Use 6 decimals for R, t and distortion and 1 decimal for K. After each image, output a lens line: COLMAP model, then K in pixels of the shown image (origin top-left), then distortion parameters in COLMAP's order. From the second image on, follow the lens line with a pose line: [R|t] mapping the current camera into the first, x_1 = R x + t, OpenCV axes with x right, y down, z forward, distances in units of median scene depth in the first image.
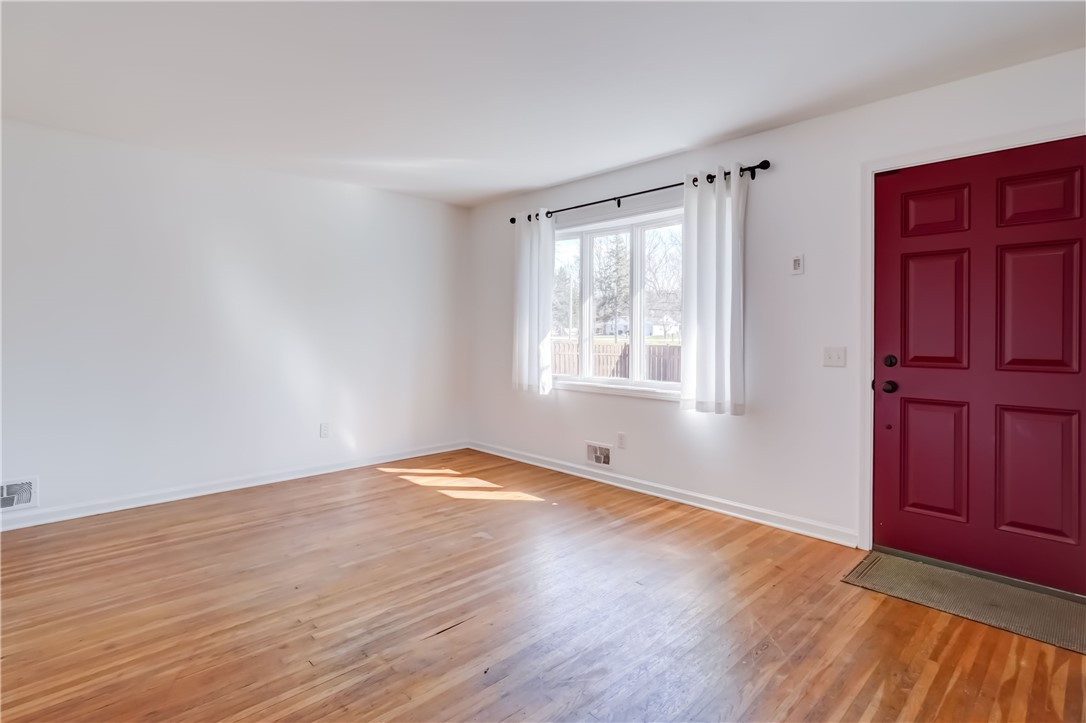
lens RADIAL K [[542.8, 0, 543.9], [0, 542.8, 339.8], [0, 0, 1]] dist [-0.011387, 0.002064]
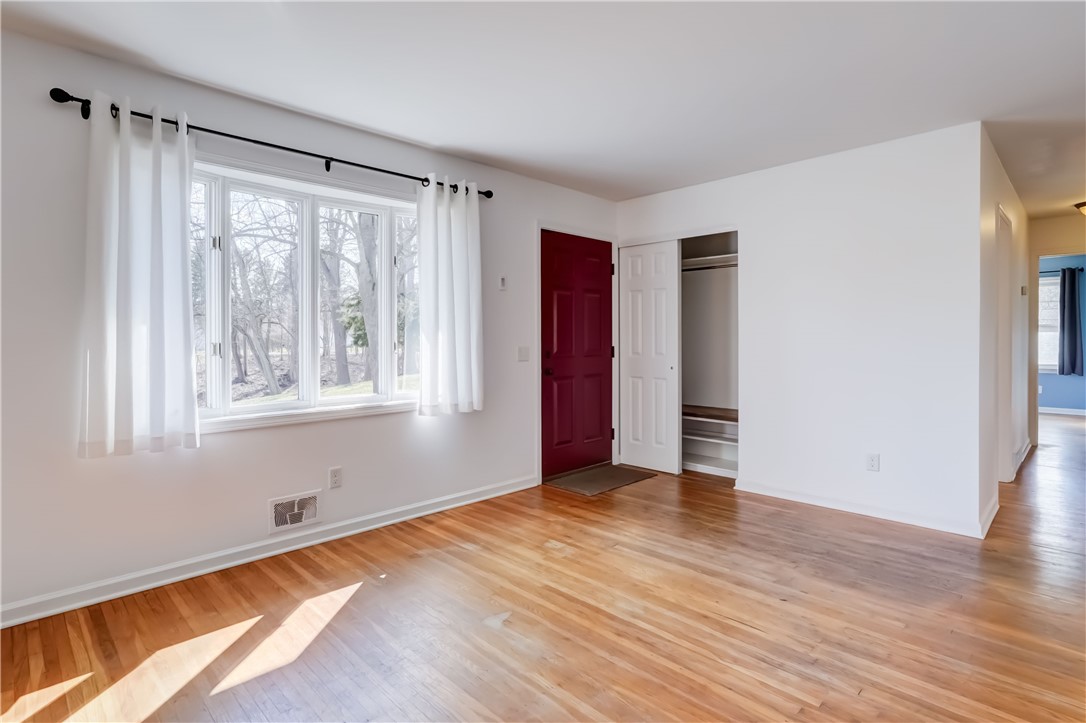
lens RADIAL K [[542.8, 0, 543.9], [0, 542.8, 339.8], [0, 0, 1]] dist [-0.011387, 0.002064]
pose [[-0.002156, -0.005388, 0.999983, -0.784274], [0.020982, 0.999765, 0.005432, -0.008012], [-0.999778, 0.020993, -0.002042, 0.892867]]
